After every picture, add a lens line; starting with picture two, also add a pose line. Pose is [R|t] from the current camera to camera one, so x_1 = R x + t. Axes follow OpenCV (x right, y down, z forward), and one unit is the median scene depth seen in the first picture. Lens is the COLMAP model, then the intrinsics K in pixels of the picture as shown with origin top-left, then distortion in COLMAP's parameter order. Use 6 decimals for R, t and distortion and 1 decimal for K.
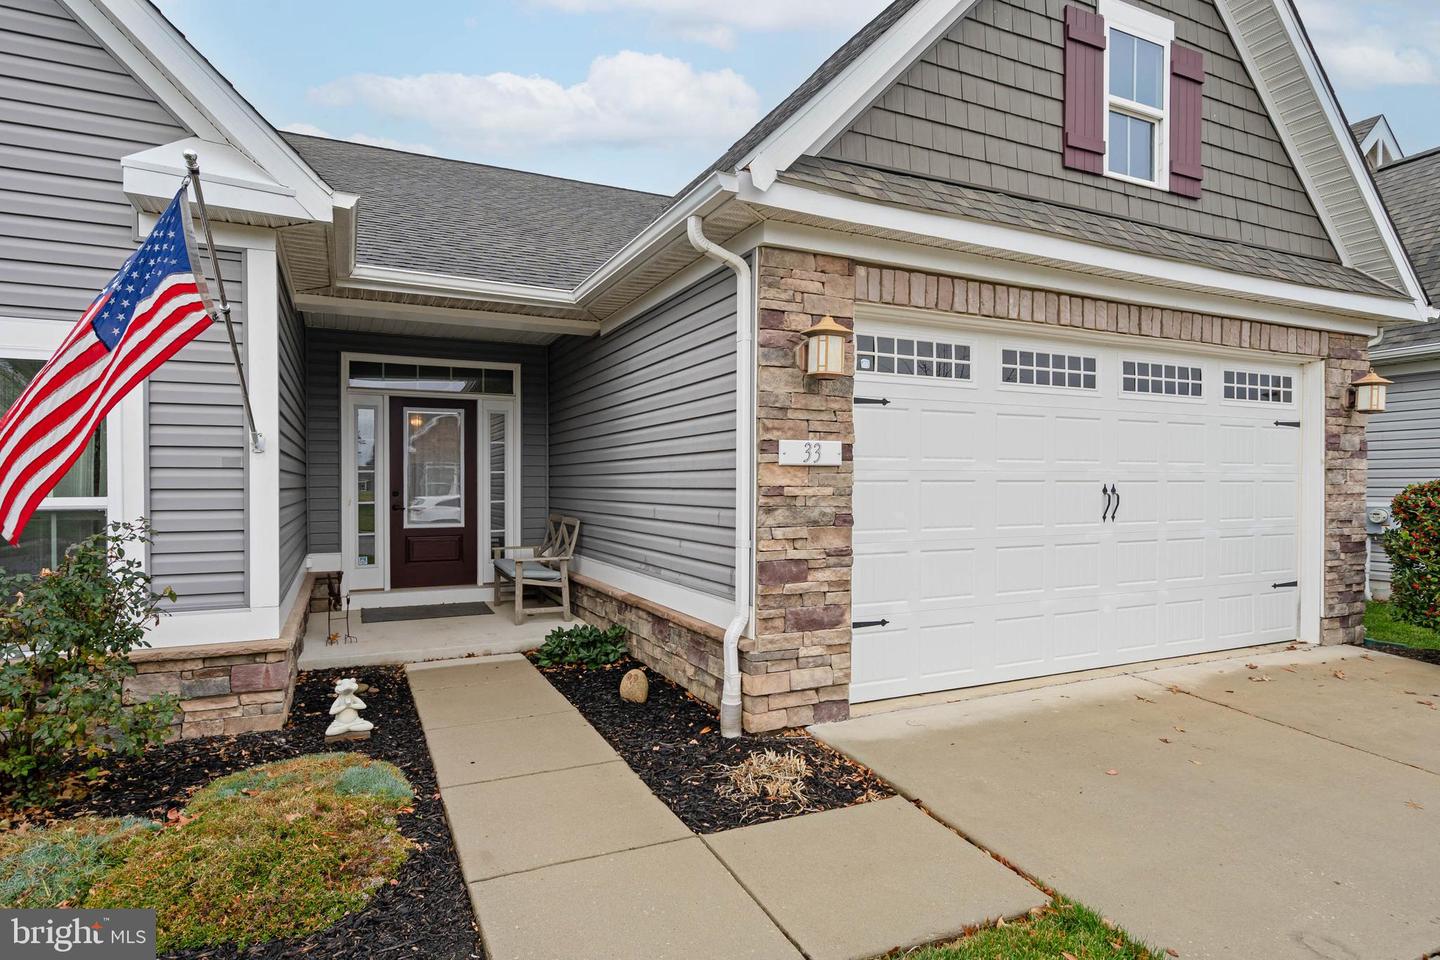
lens RADIAL K [[786.8, 0, 717.5], [0, 786.8, 491.9], [0, 0, 1]] dist [0.006981, 0.000625]
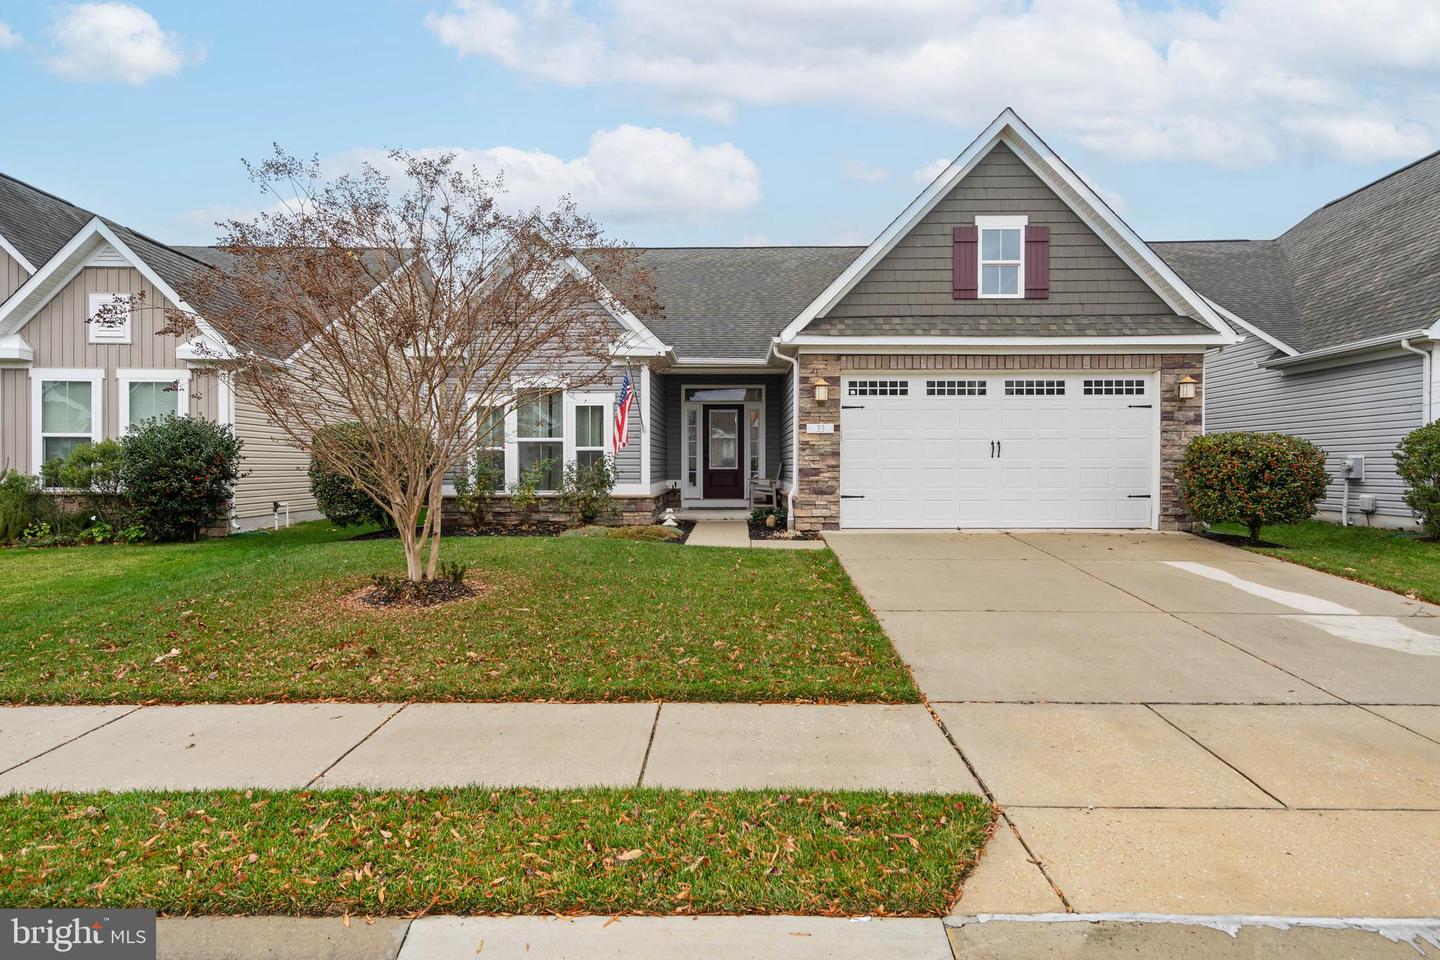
lens RADIAL K [[850.9, 0, 720.0], [0, 850.9, 480.0], [0, 0, 1]] dist [0.000403, -0.000117]
pose [[0.897512, 0.005891, -0.440950, 0.901269], [-0.003083, 0.999970, 0.007085, 0.087855], [0.440978, -0.004999, 0.897504, -1.451180]]
